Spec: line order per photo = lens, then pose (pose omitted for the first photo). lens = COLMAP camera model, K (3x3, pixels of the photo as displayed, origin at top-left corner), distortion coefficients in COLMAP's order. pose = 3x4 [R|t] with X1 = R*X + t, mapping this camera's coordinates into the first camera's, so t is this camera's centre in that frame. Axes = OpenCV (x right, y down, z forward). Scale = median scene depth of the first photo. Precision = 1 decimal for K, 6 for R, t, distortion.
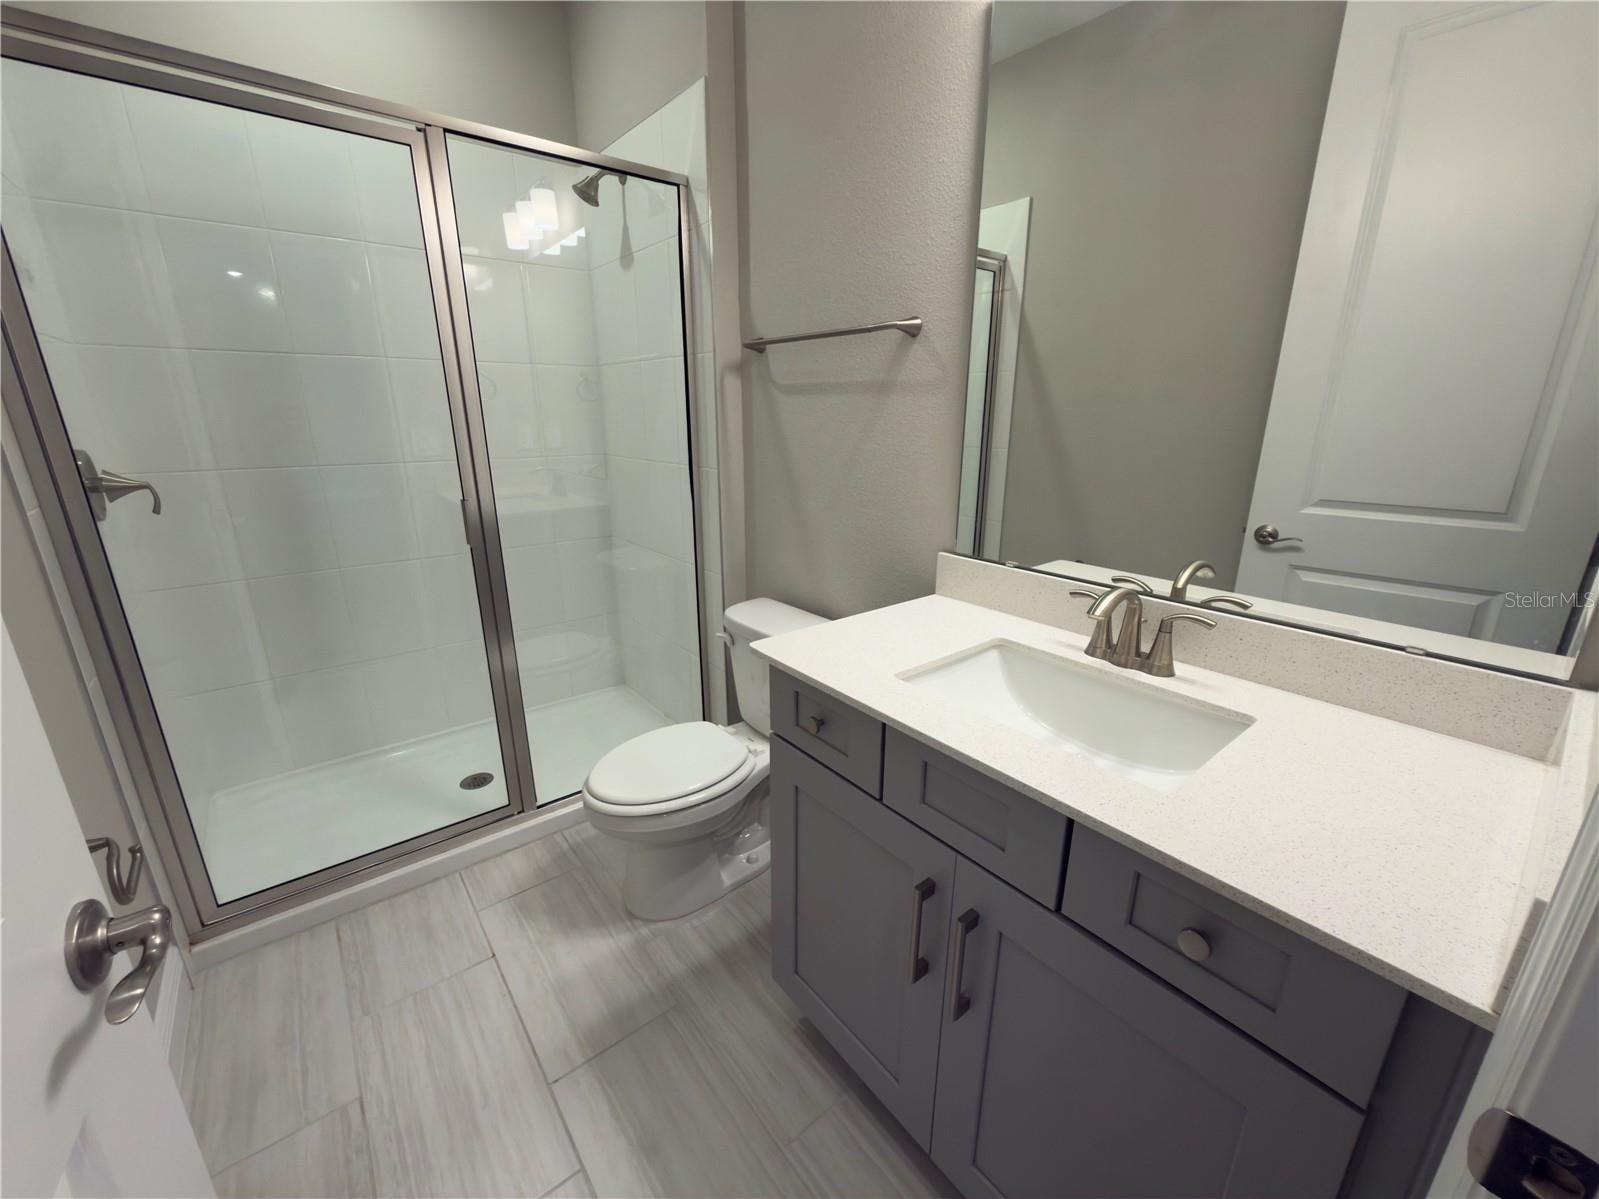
lens RADIAL K [[646.3, 0, 781.9], [0, 646.3, 606.7], [0, 0, 1]] dist [-0.001036, -0.000262]
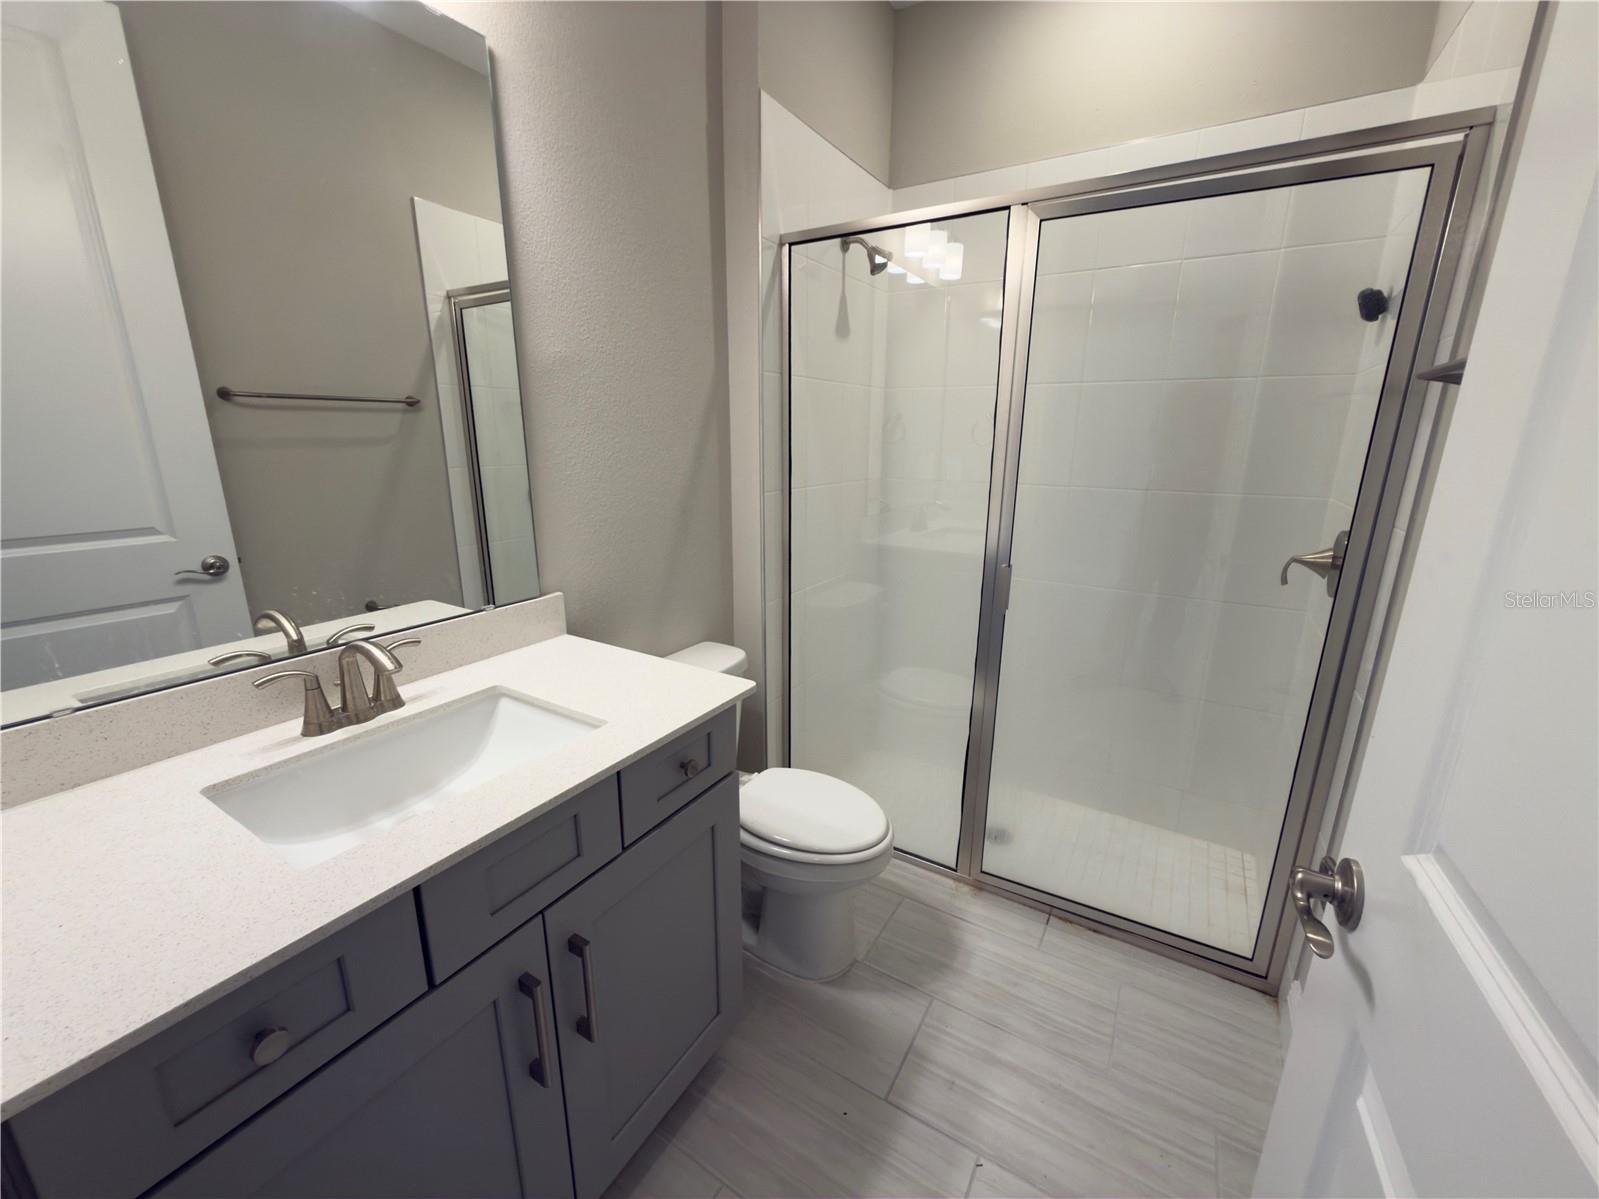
lens RADIAL K [[646.3, 0, 781.9], [0, 646.3, 606.7], [0, 0, 1]] dist [-0.001036, -0.000262]
pose [[-0.350073, -0.227302, 0.908726, -0.478574], [0.291941, 0.895319, 0.336415, -0.186454], [-0.890067, 0.383064, -0.247068, 0.600186]]
